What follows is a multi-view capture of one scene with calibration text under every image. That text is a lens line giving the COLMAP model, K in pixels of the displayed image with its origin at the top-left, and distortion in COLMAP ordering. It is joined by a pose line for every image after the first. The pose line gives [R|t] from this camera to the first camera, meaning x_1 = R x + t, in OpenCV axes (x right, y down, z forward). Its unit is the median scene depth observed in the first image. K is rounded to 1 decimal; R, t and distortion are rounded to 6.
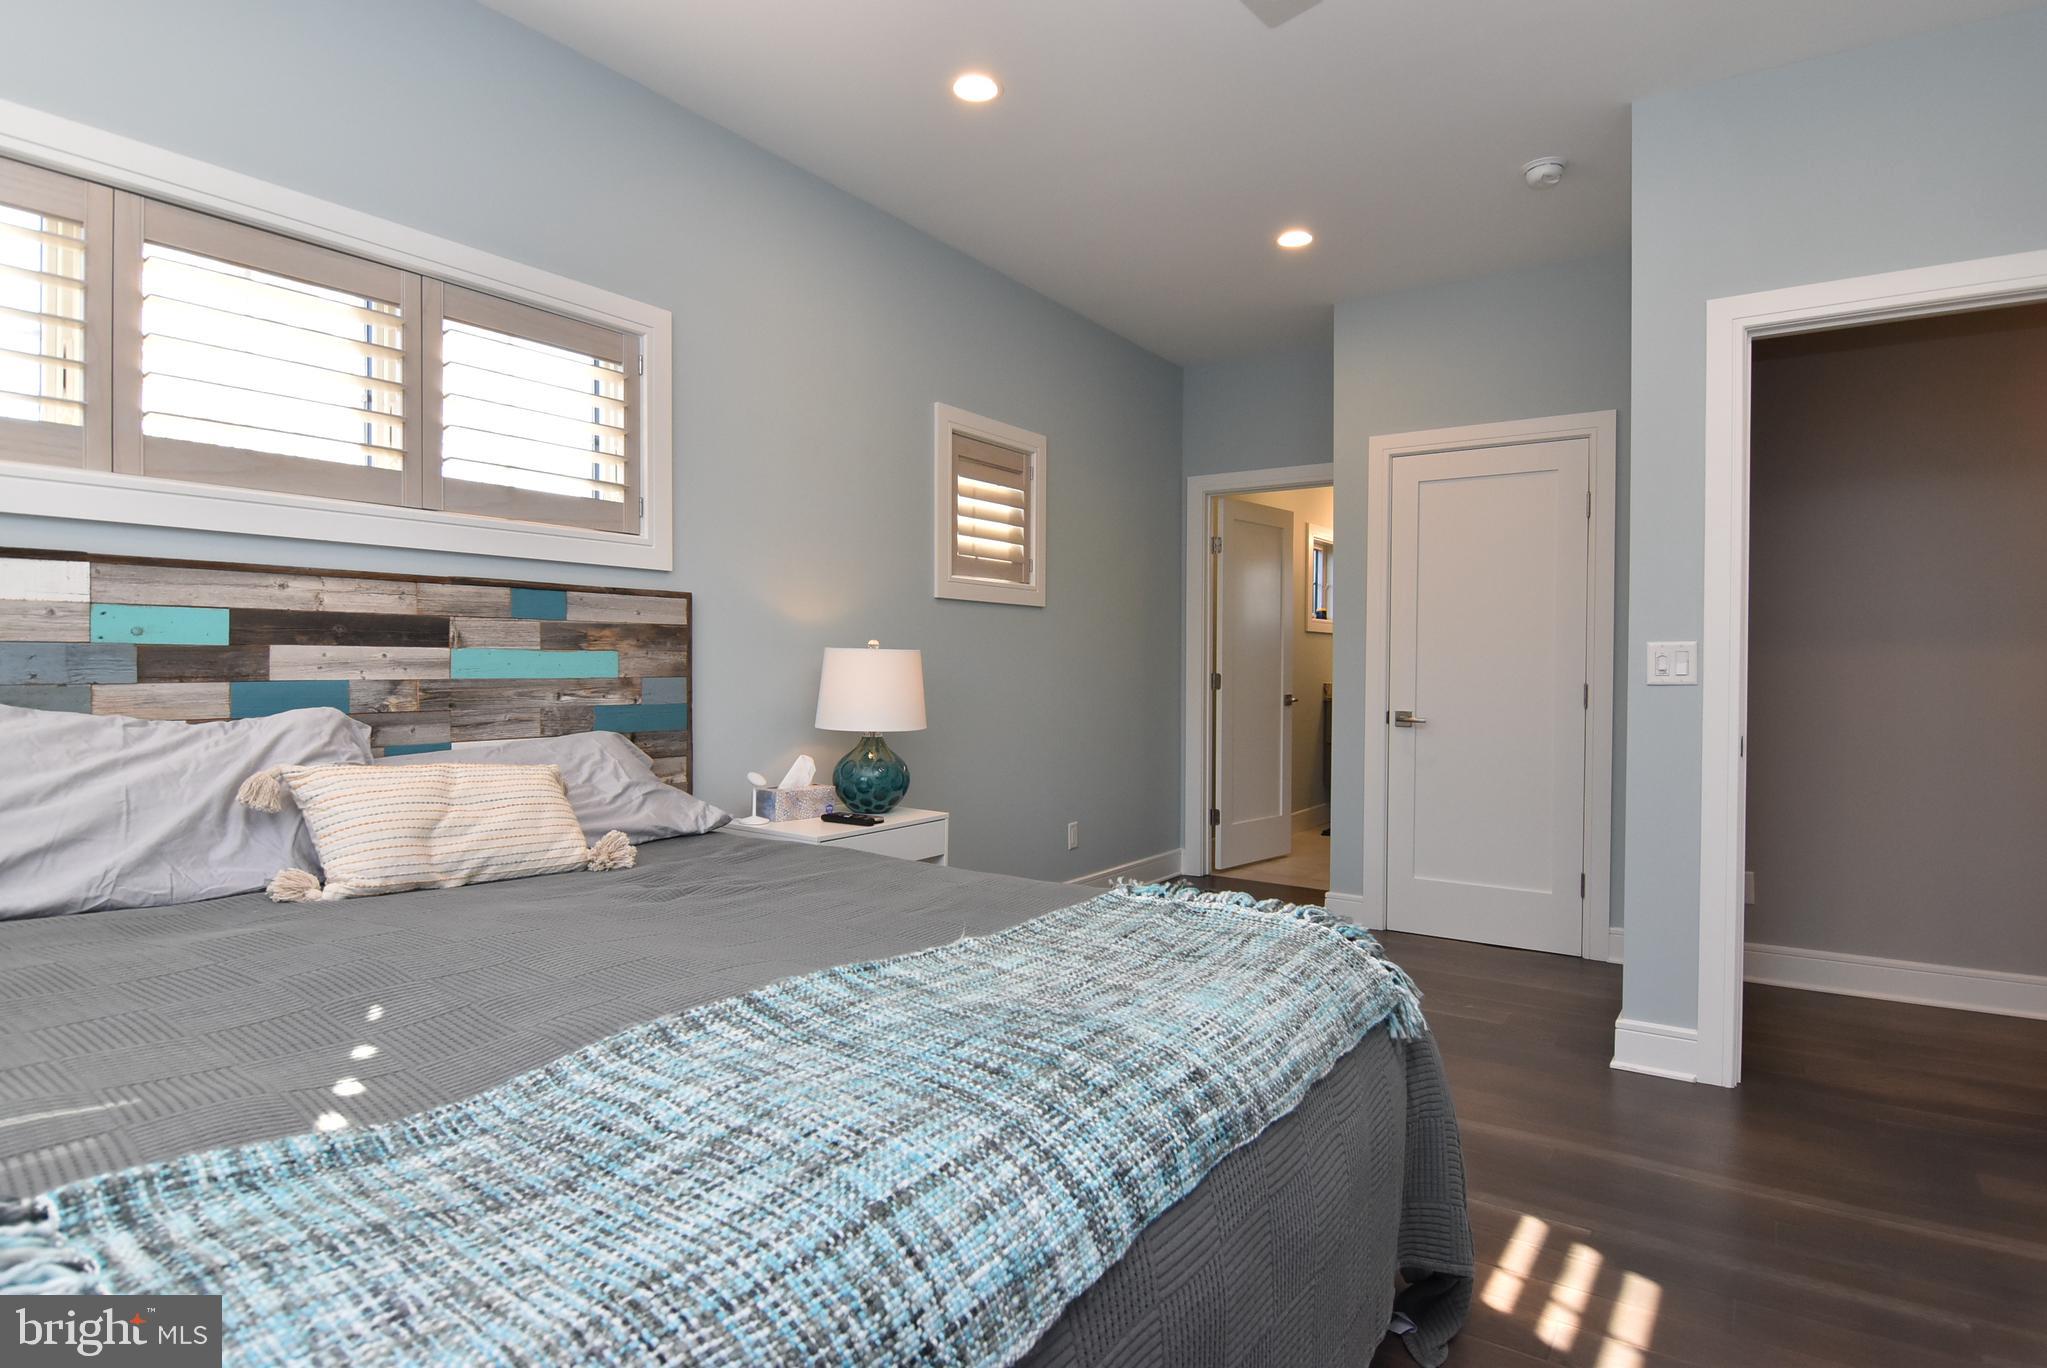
lens RADIAL K [[1091.4, 0, 1032.1], [0, 1091.4, 674.0], [0, 0, 1]] dist [-0.020988, -0.000773]
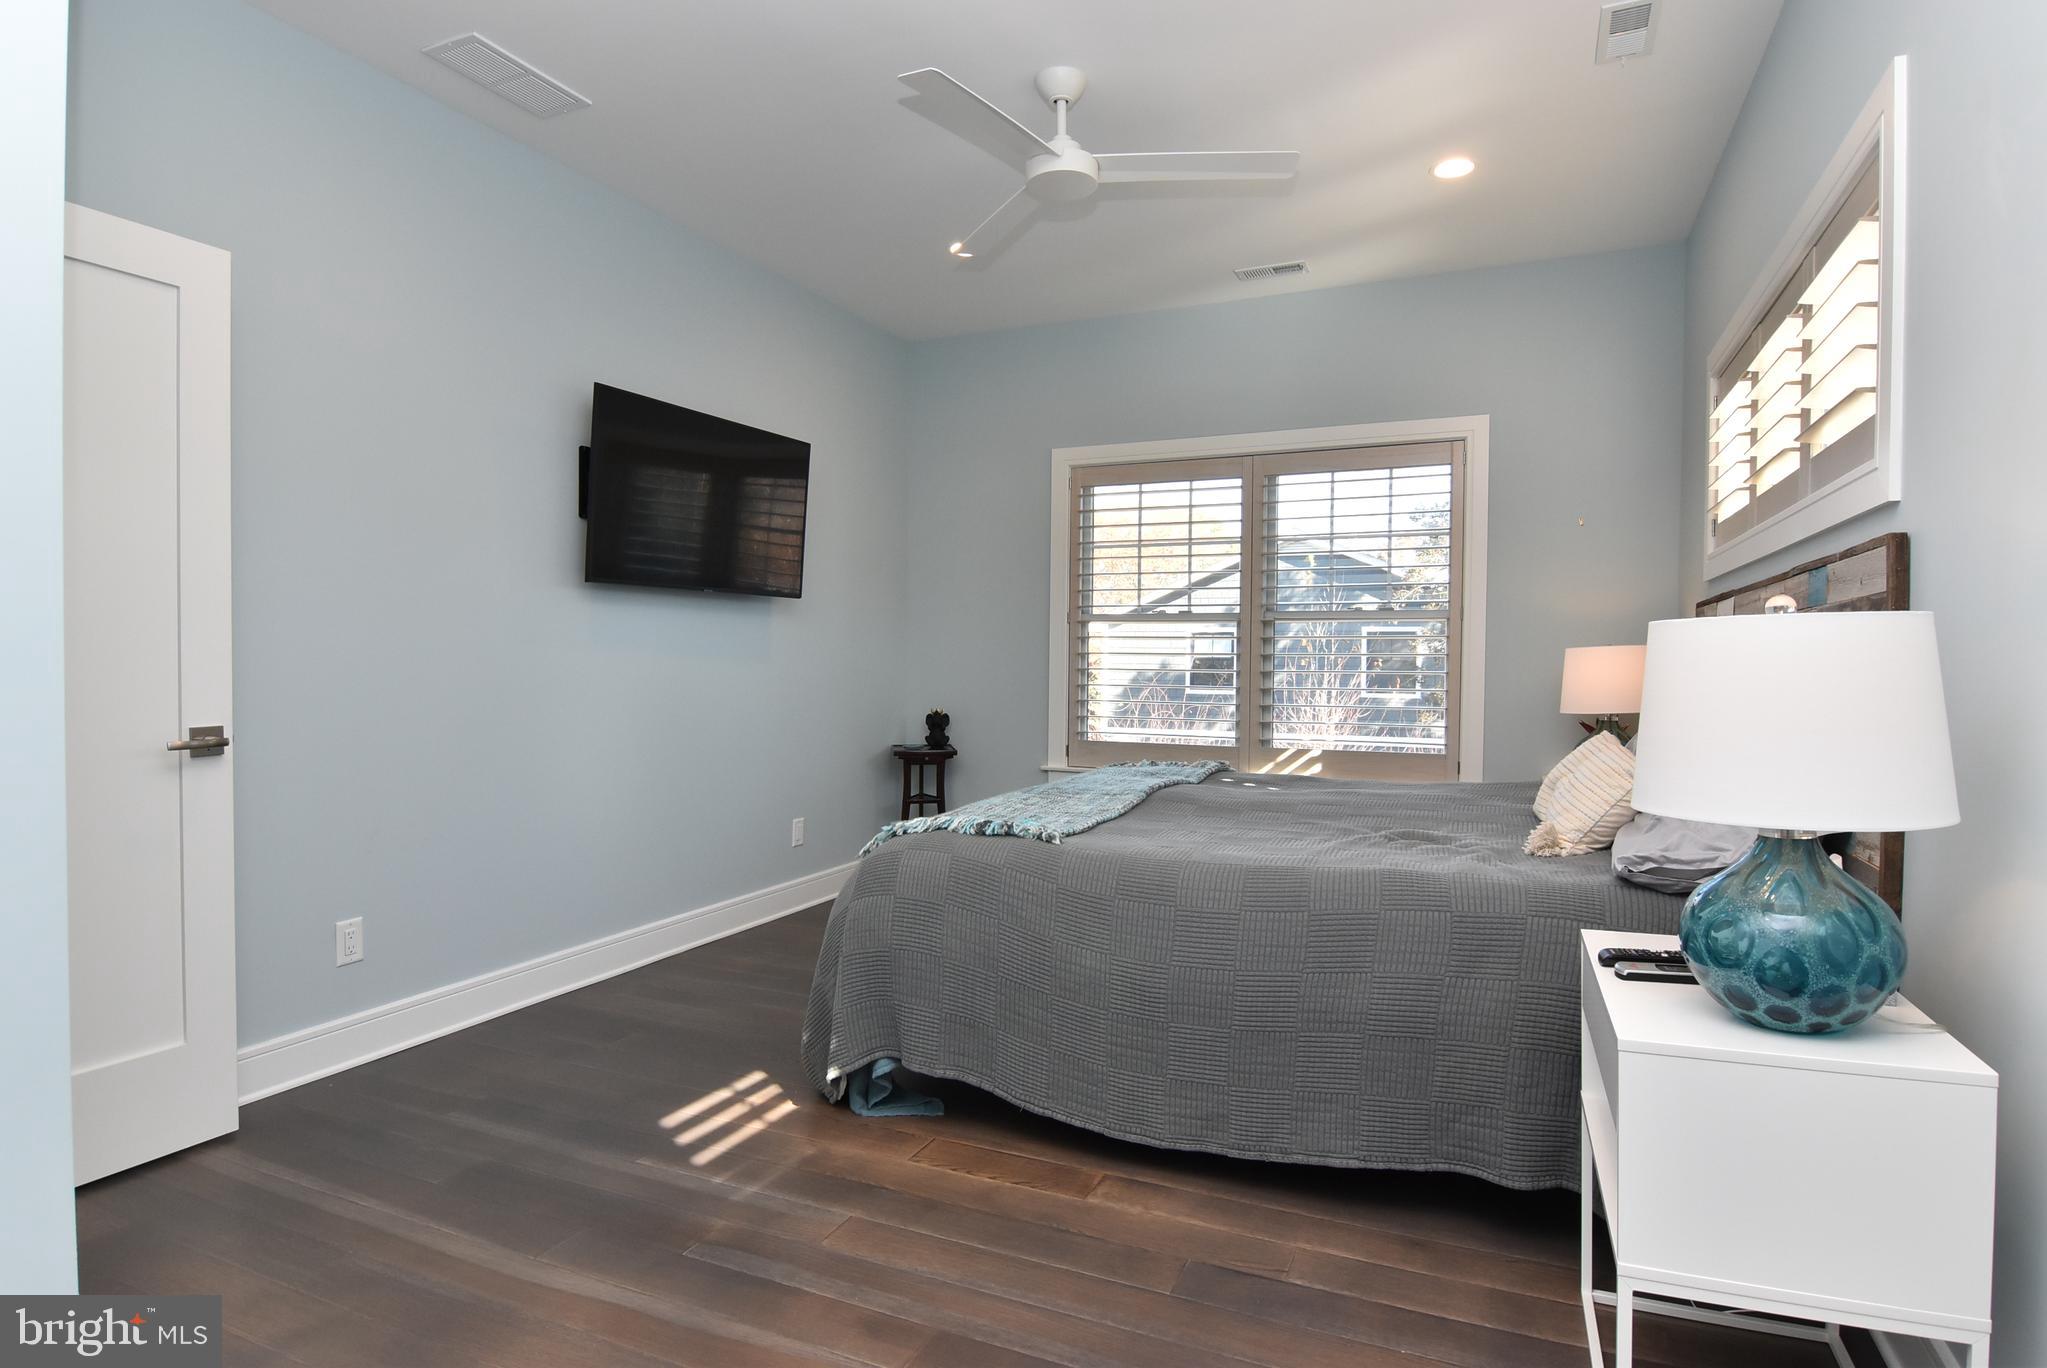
lens RADIAL K [[1091.4, 0, 1032.1], [0, 1091.4, 674.0], [0, 0, 1]] dist [-0.020988, -0.000773]
pose [[-0.984242, -0.011863, -0.176428, 0.260101], [-0.015471, 0.999698, 0.019087, -0.008045], [0.176148, 0.021516, -0.984128, 1.761673]]
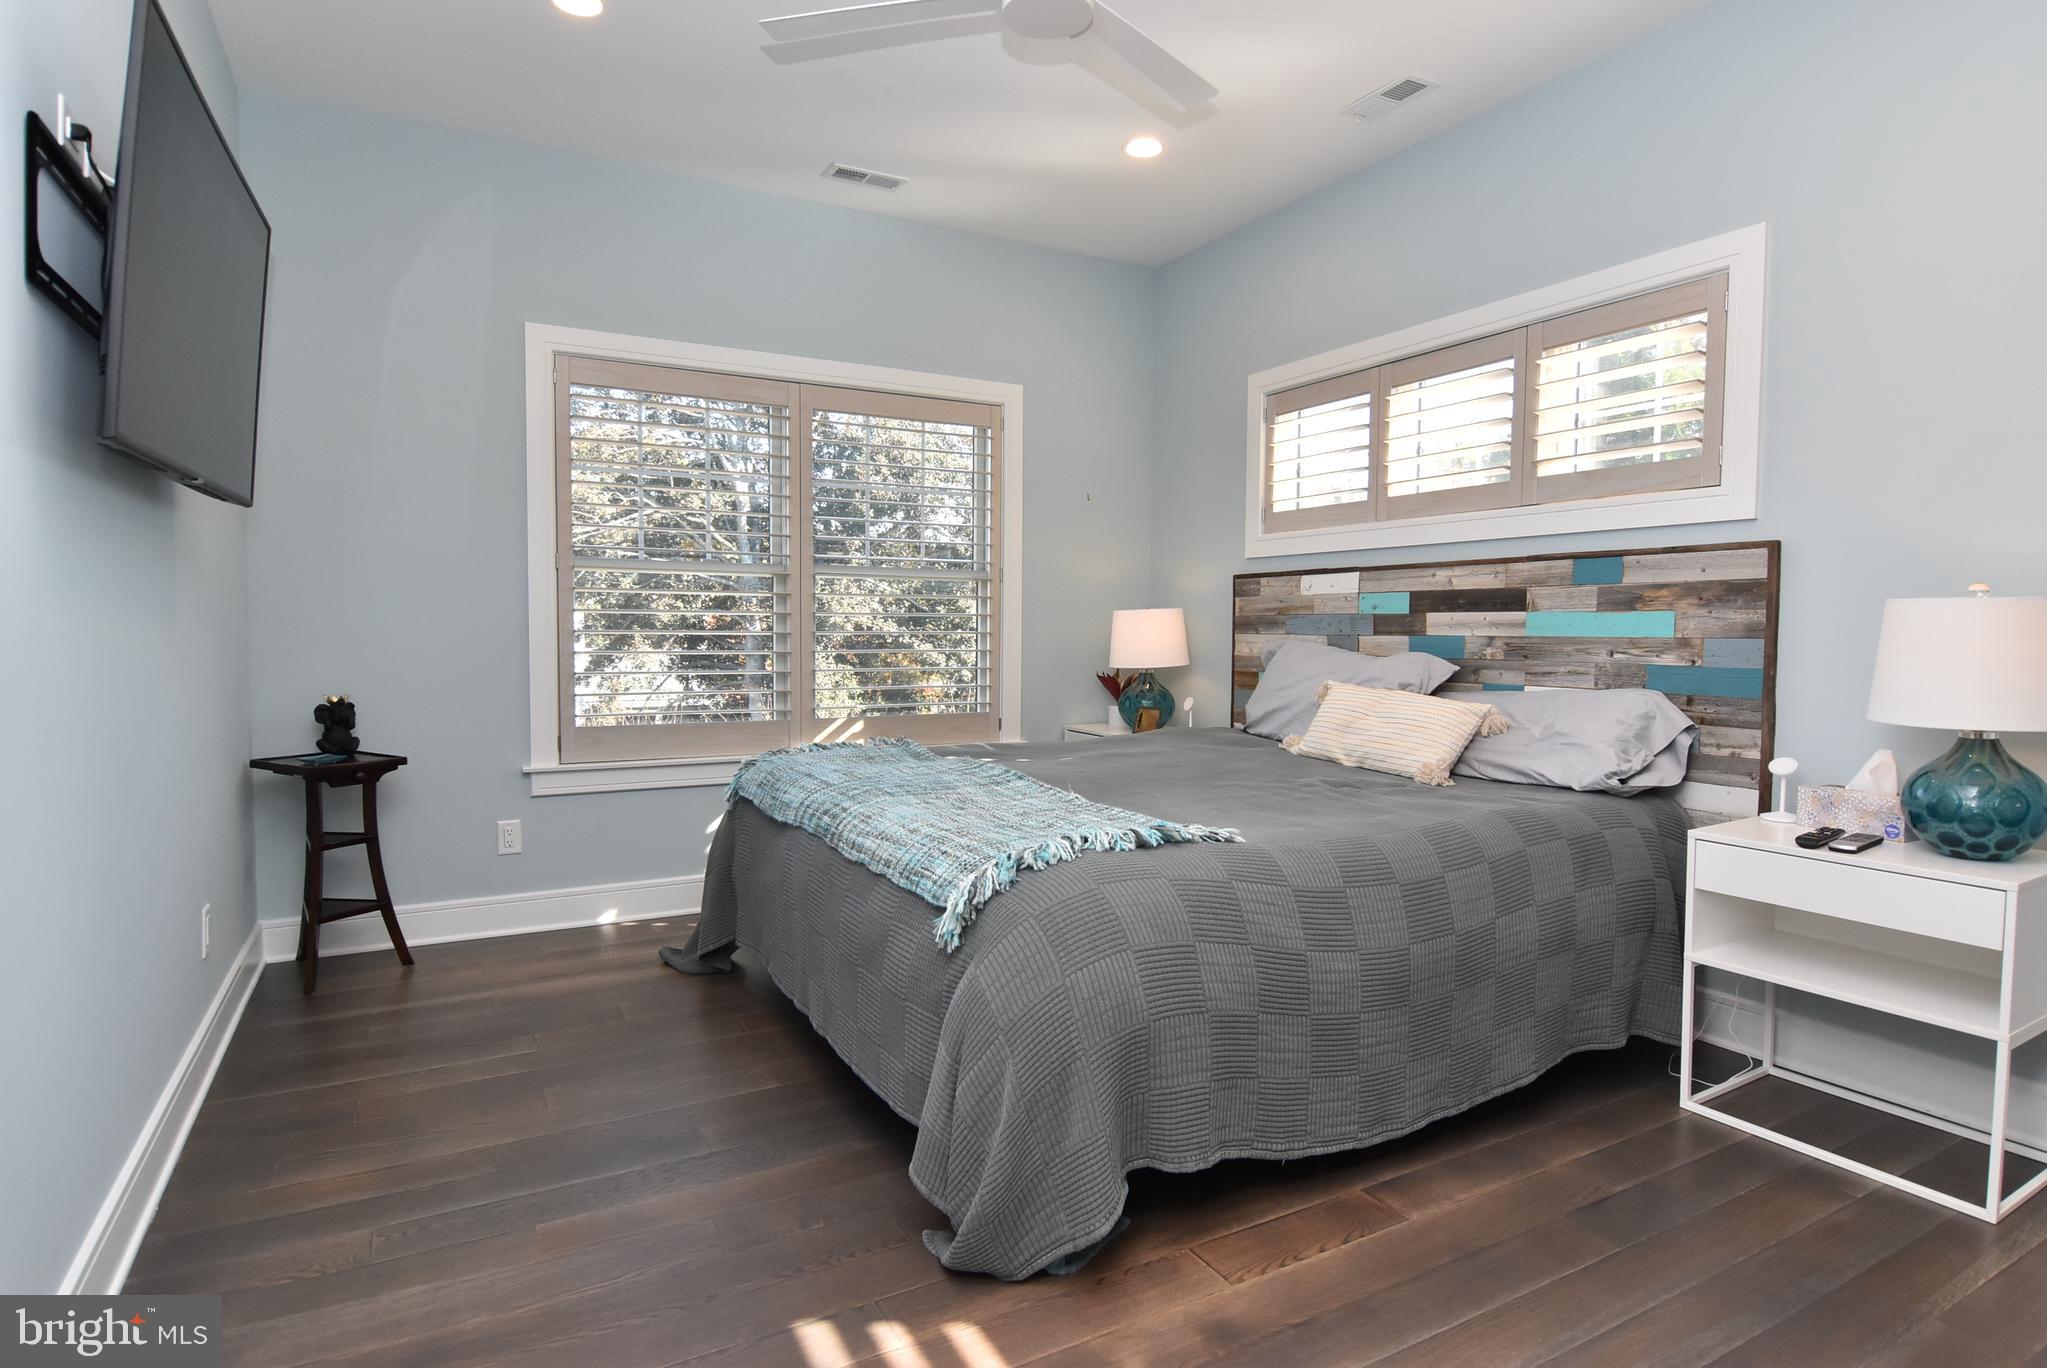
lens RADIAL K [[1091.4, 0, 1032.1], [0, 1091.4, 674.0], [0, 0, 1]] dist [-0.020988, -0.000773]
pose [[-0.448570, 0.028333, -0.893298, 0.853815], [-0.017089, 0.999043, 0.040268, 0.007448], [0.893584, 0.033328, -0.447657, 1.034137]]
